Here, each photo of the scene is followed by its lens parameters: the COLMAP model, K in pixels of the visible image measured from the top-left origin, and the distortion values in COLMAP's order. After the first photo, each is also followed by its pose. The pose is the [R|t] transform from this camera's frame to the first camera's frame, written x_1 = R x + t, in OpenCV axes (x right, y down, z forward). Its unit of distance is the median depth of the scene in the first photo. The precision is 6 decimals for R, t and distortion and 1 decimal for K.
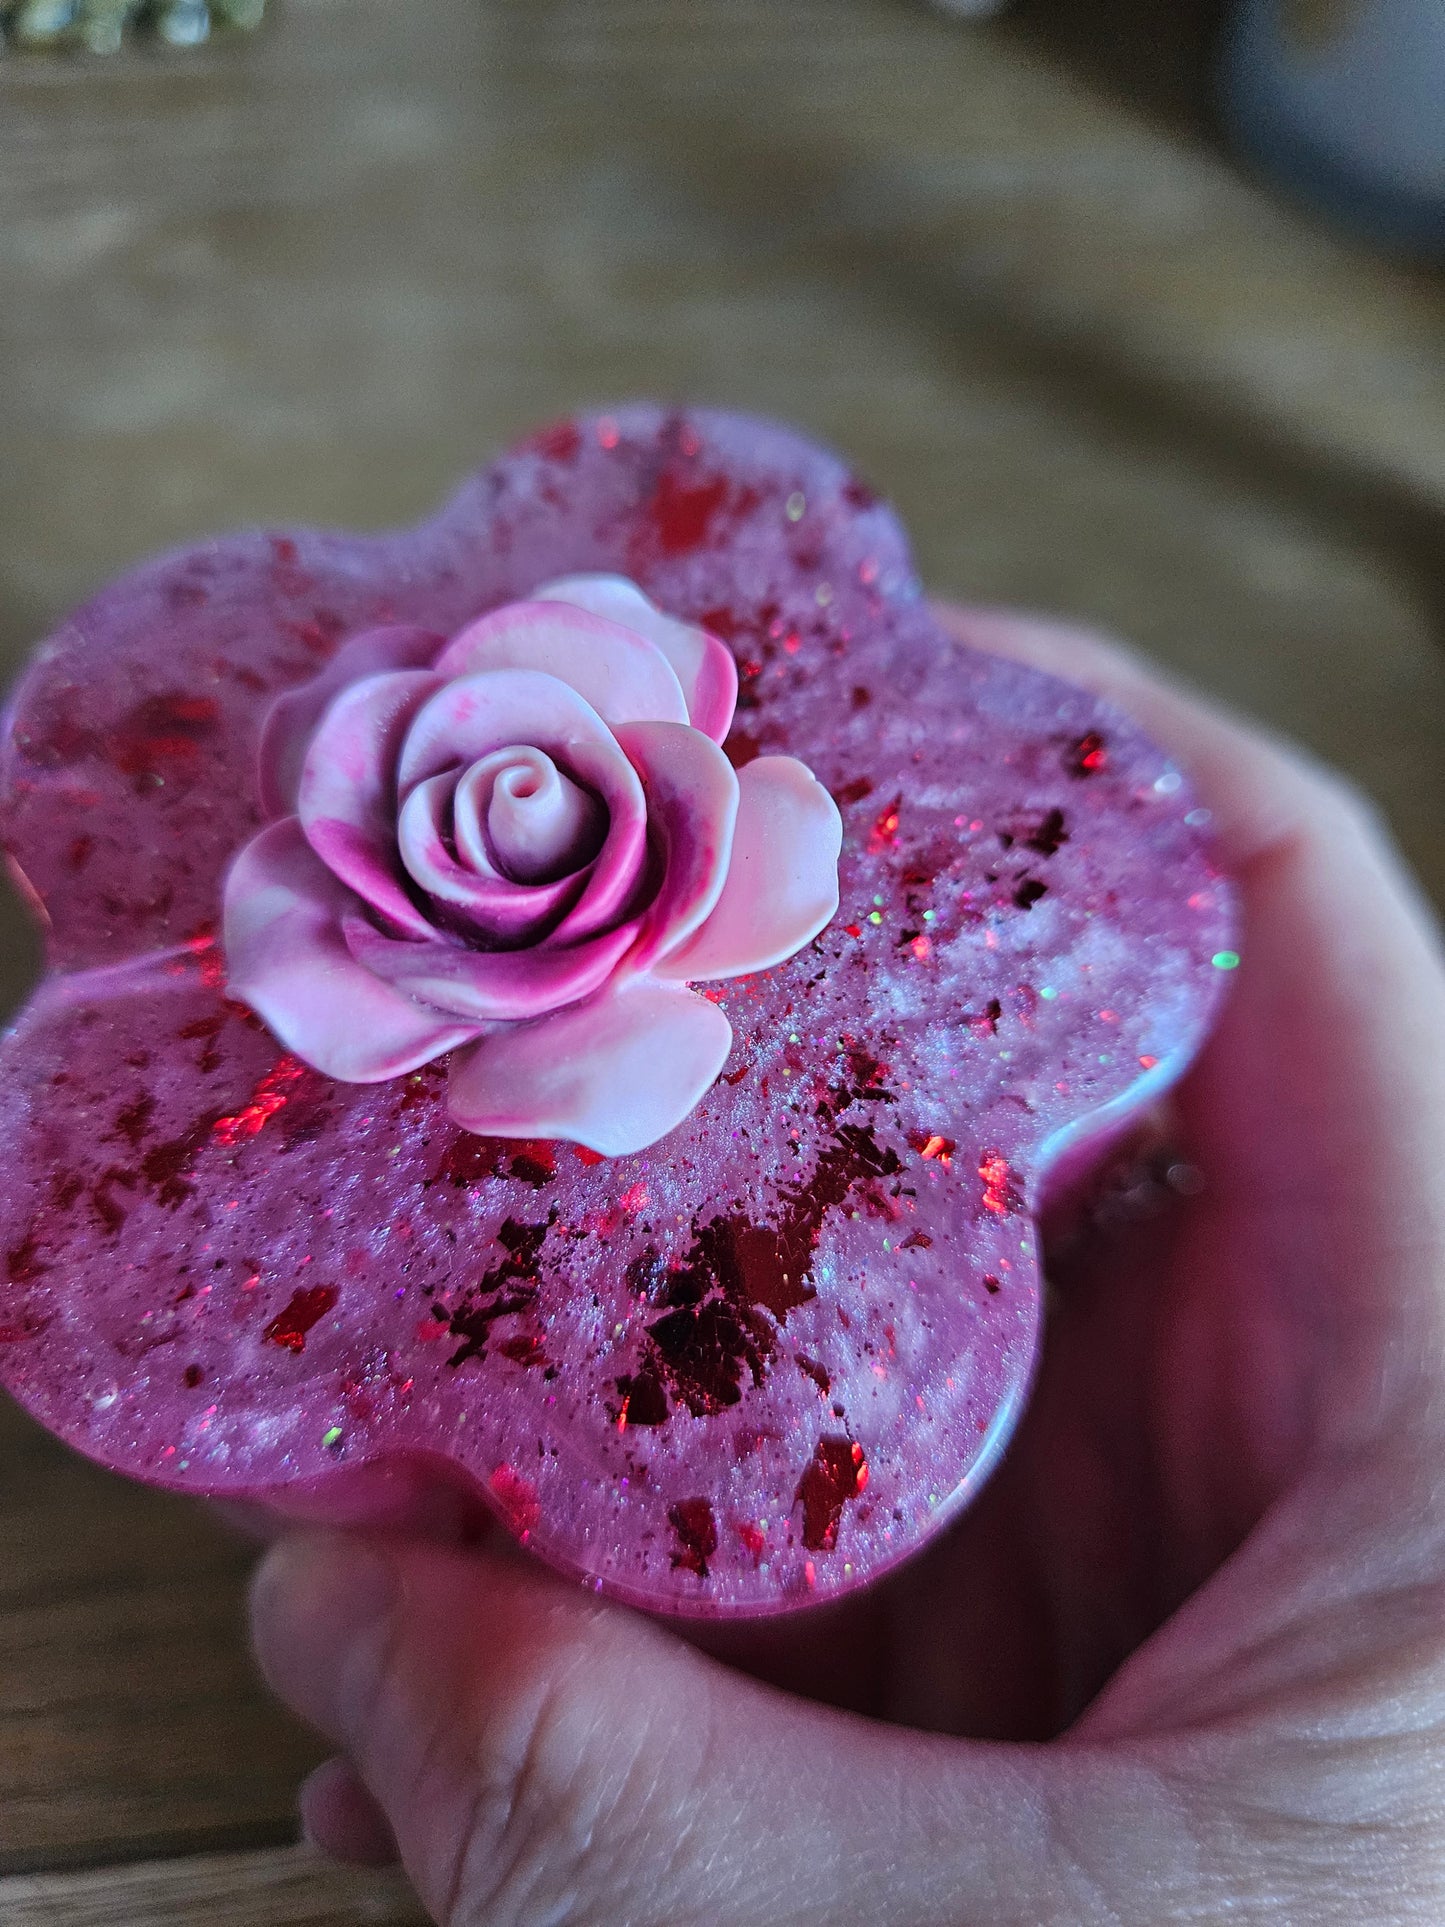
lens RADIAL K [[1447.7, 0, 729.8], [0, 1447.7, 970.5], [0, 0, 1]] dist [-0.063142, -0.001676]
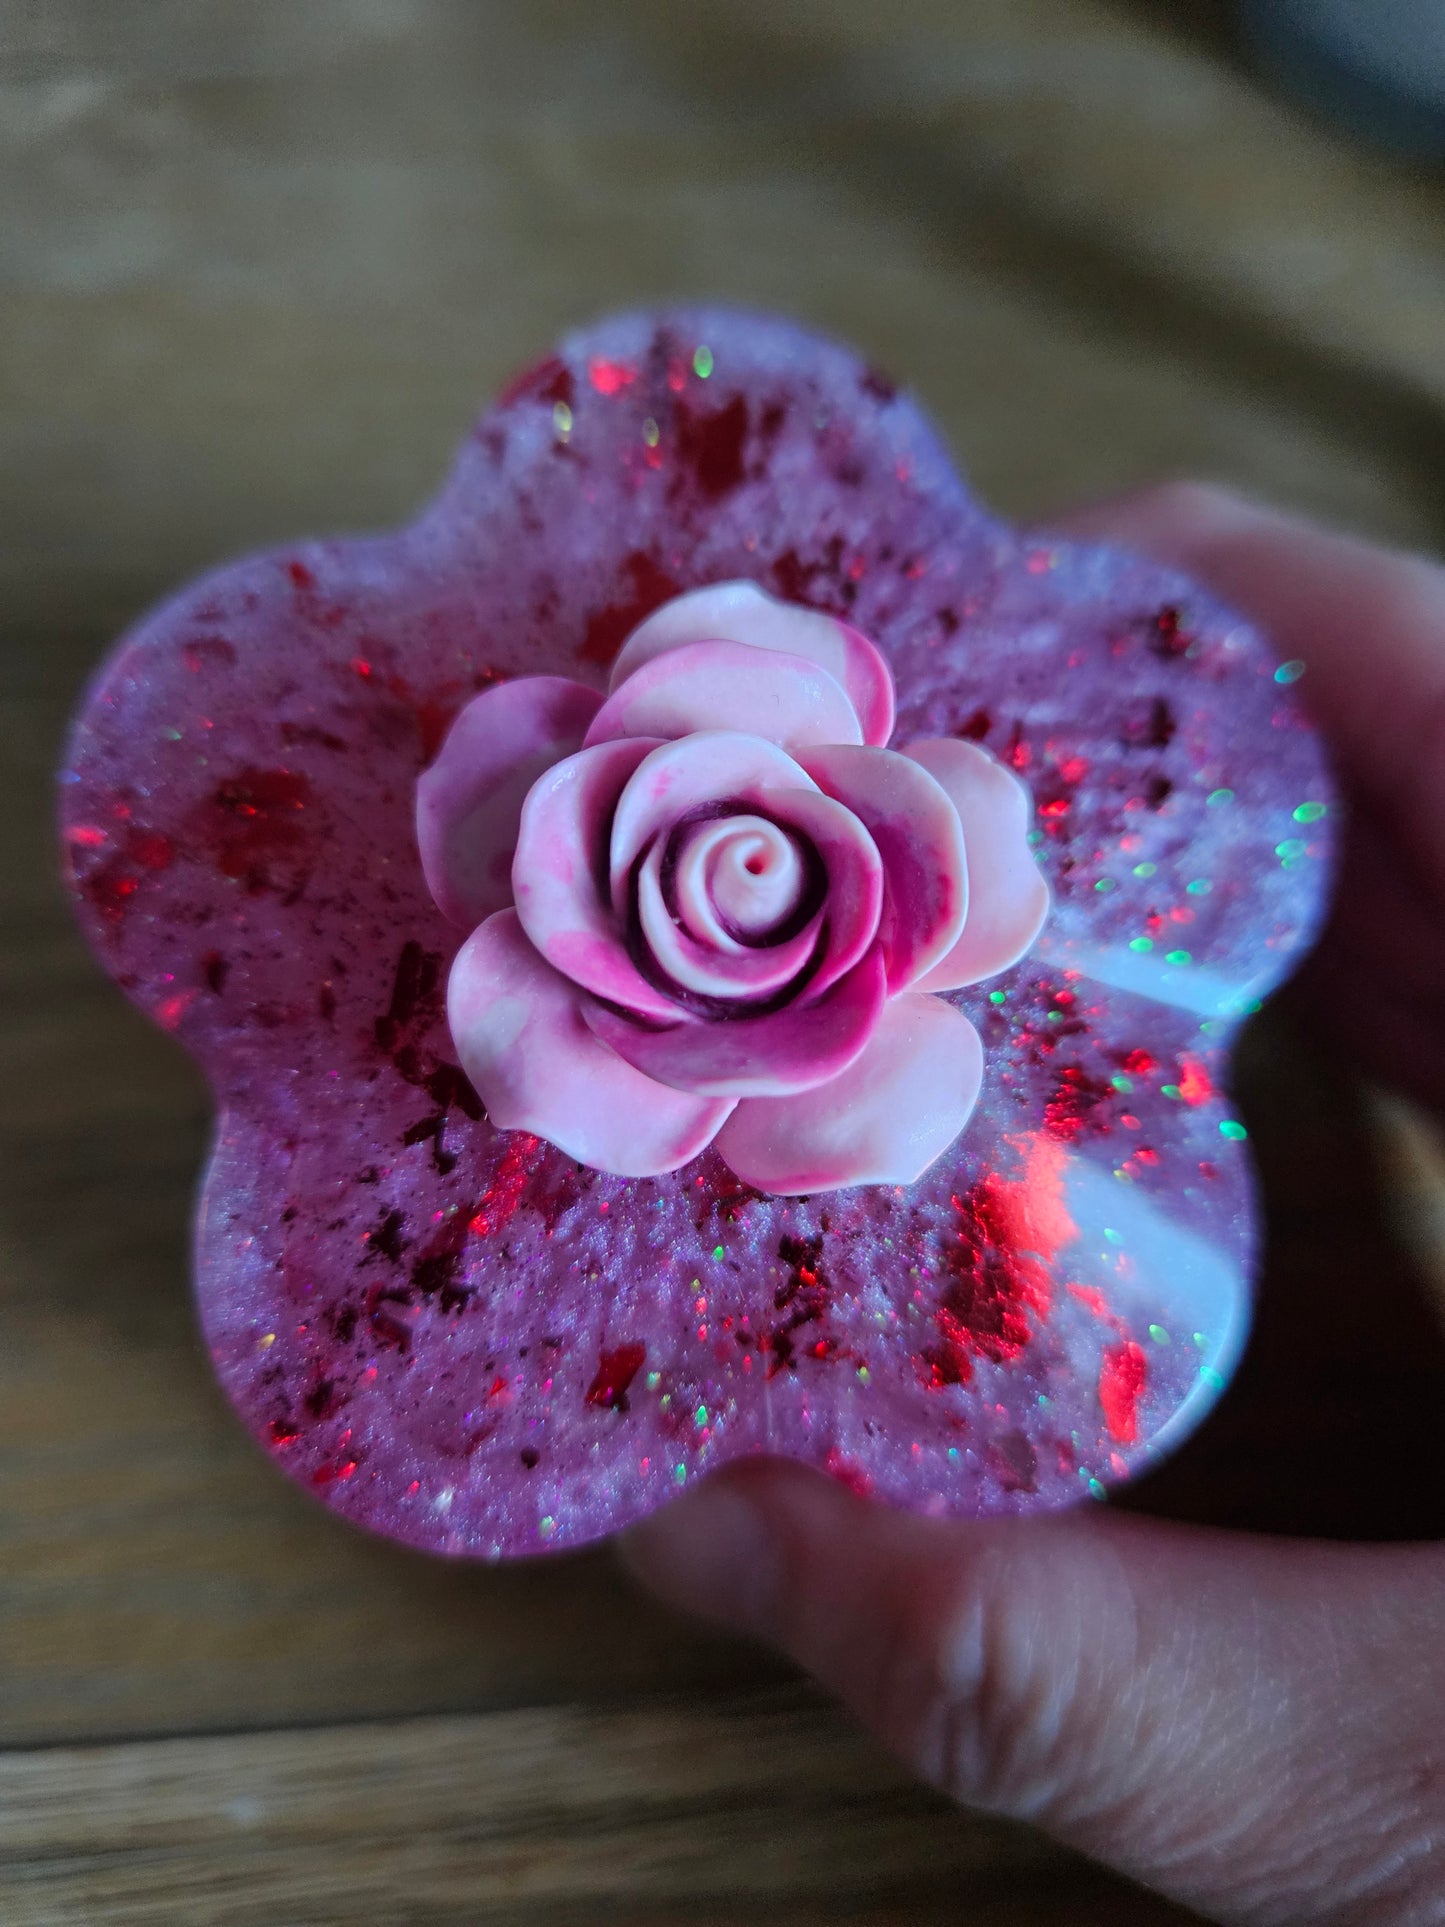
lens RADIAL K [[1447.7, 0, 729.8], [0, 1447.7, 970.5], [0, 0, 1]] dist [-0.063142, -0.001676]
pose [[0.963751, -0.238290, 0.120009, -0.270384], [0.205846, 0.950256, 0.233752, -0.264704], [-0.169740, -0.200575, 0.964862, 0.033231]]
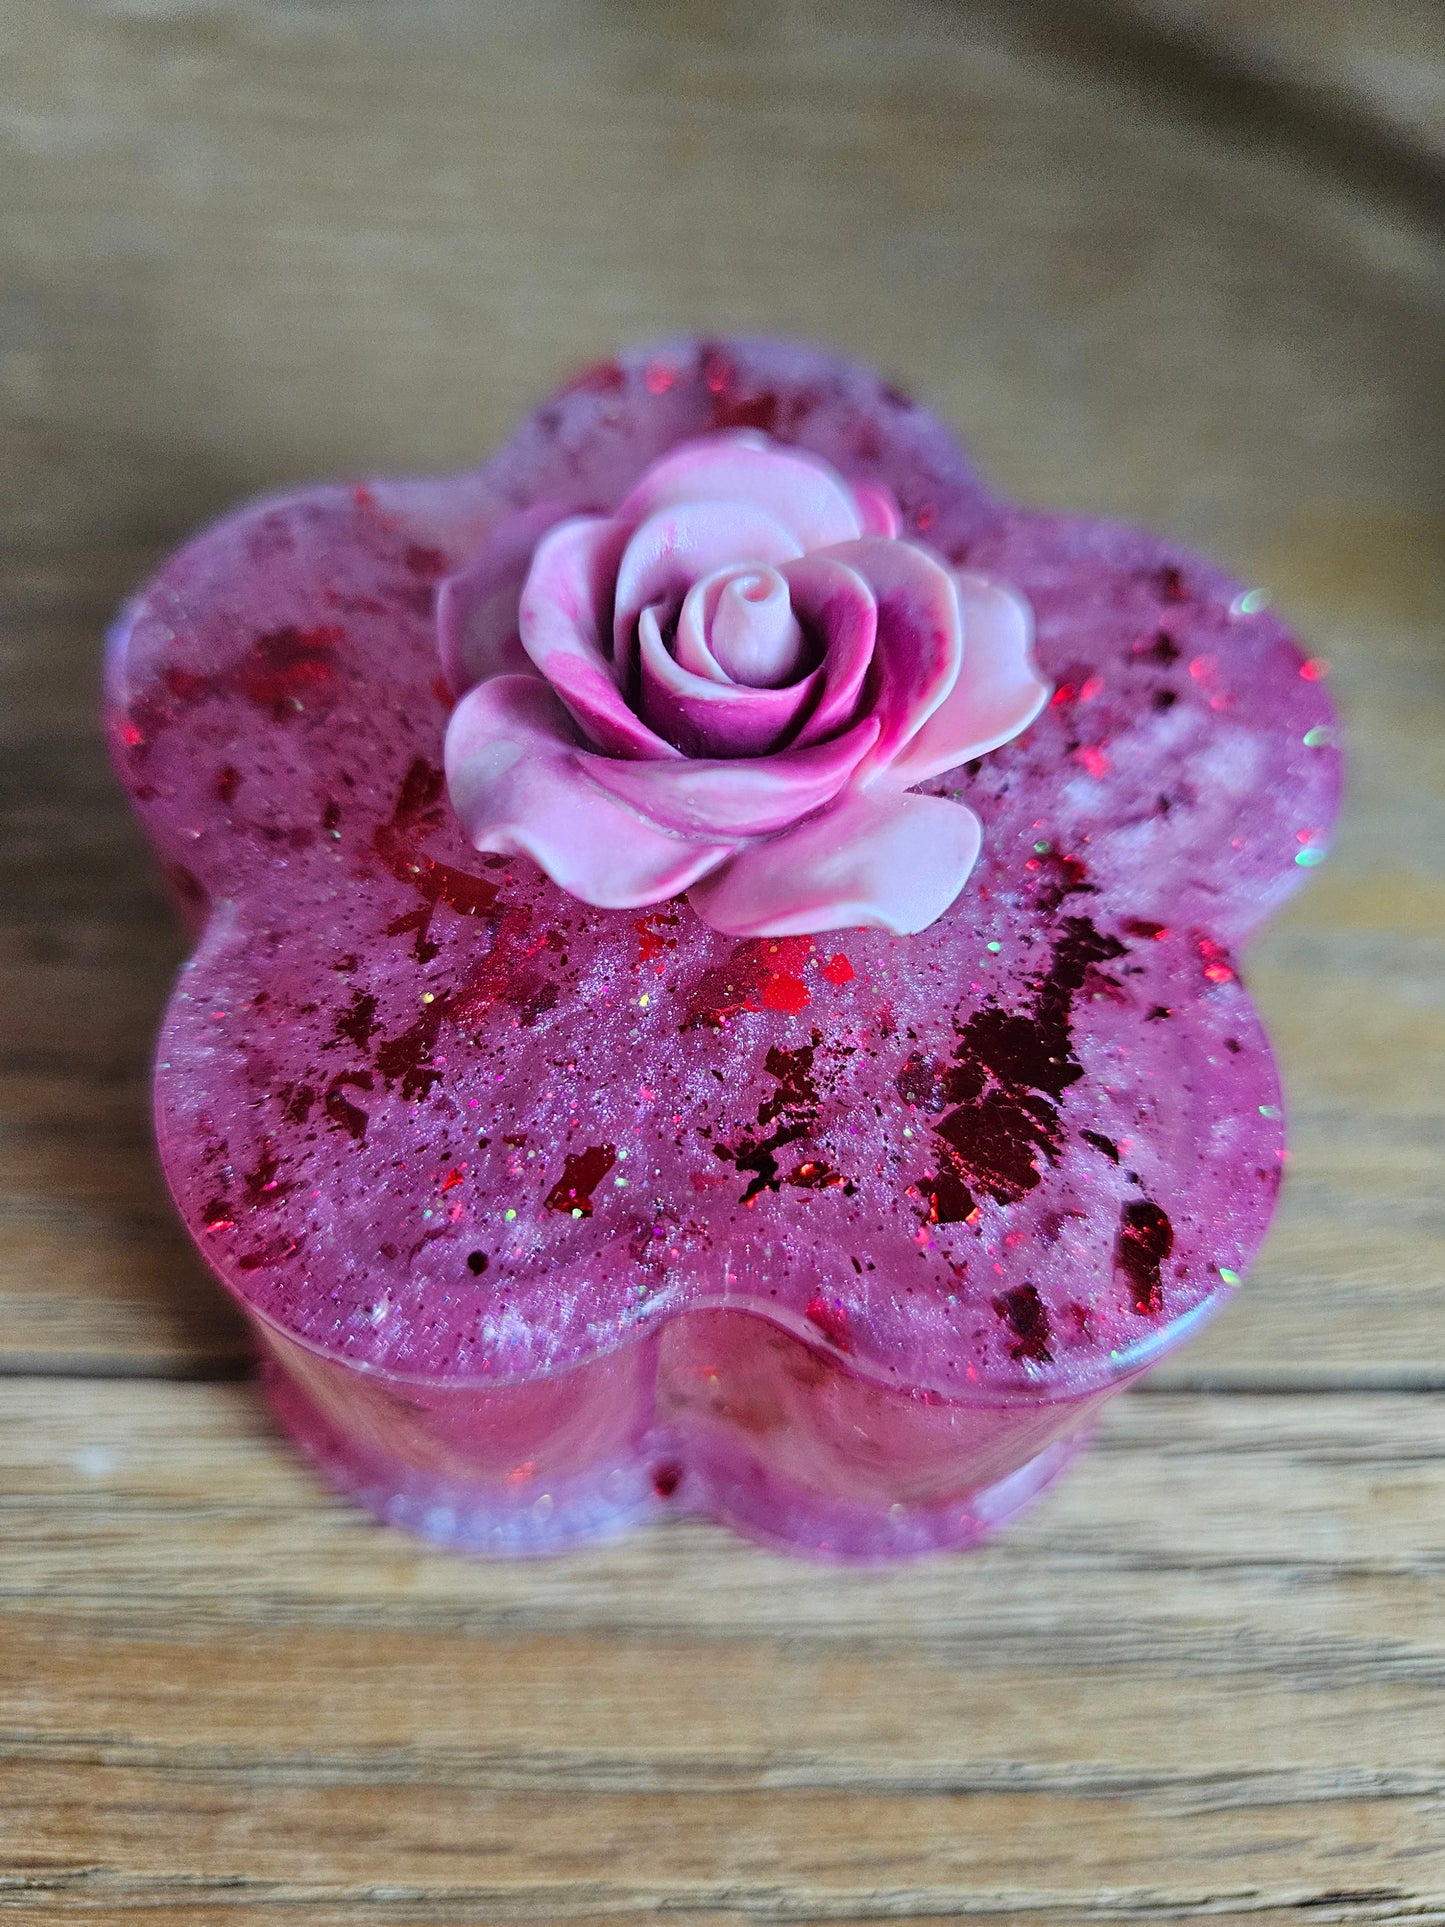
lens RADIAL K [[1449.1, 0, 707.7], [0, 1449.1, 969.9], [0, 0, 1]] dist [-0.056423, -0.000443]
pose [[0.981016, -0.148818, 0.124341, -0.310631], [0.160204, 0.983226, -0.087186, 0.198206], [-0.109280, 0.105451, 0.988402, 0.022919]]
